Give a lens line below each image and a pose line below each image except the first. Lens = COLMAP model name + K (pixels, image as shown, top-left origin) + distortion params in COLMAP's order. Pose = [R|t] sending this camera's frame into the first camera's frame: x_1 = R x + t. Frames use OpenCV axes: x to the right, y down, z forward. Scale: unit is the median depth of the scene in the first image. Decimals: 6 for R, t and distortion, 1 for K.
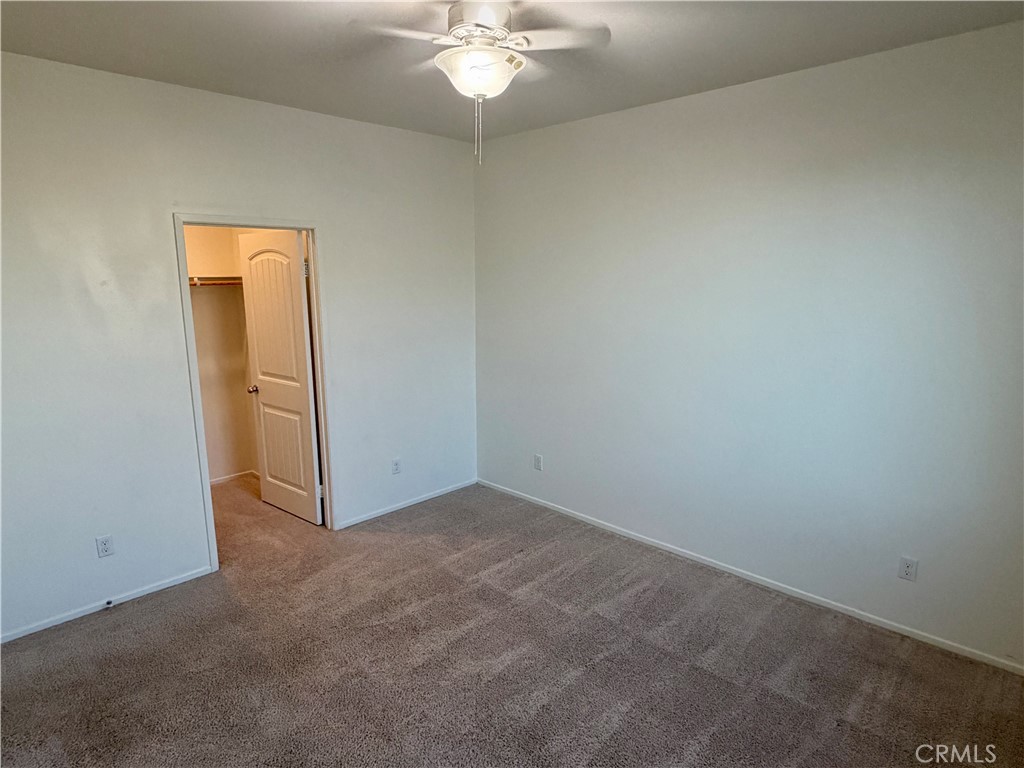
lens RADIAL K [[604.1, 0, 512.0], [0, 604.1, 384.0], [0, 0, 1]] dist [0.000350, 0.001567]
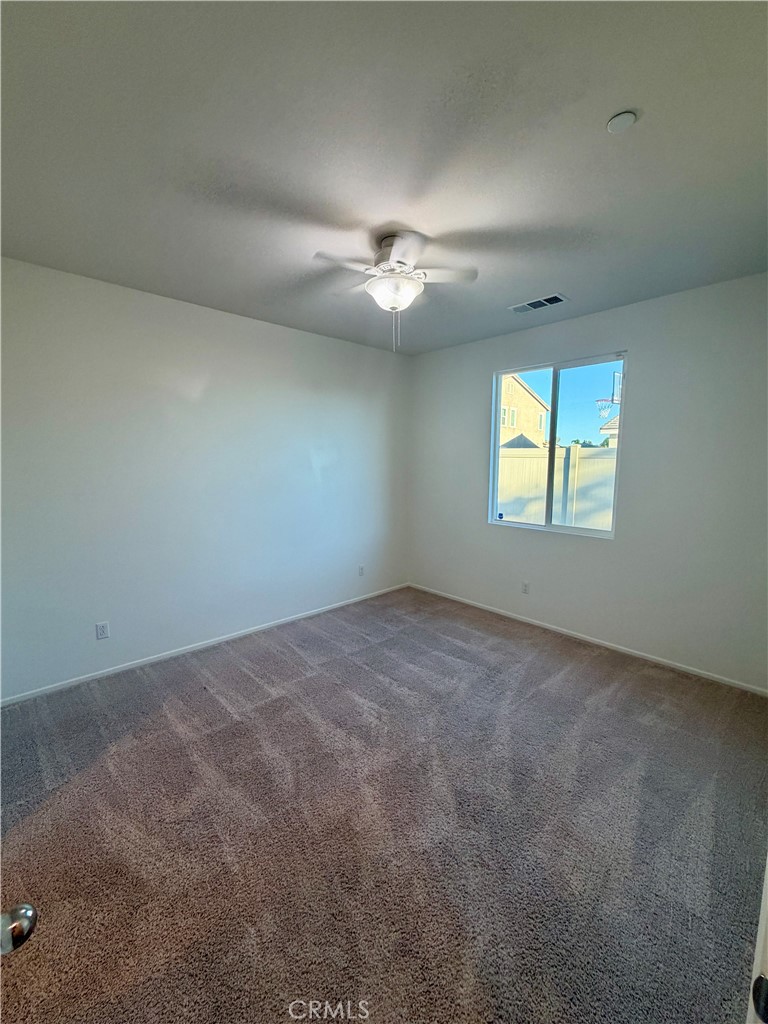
lens RADIAL K [[412.1, 0, 384.0], [0, 412.1, 512.0], [0, 0, 1]] dist [-0.003621, -0.000364]
pose [[0.054754, -0.124408, 0.990719, -0.765151], [0.180830, 0.977037, 0.112696, -0.062928], [-0.981989, 0.172981, 0.075994, 0.682120]]
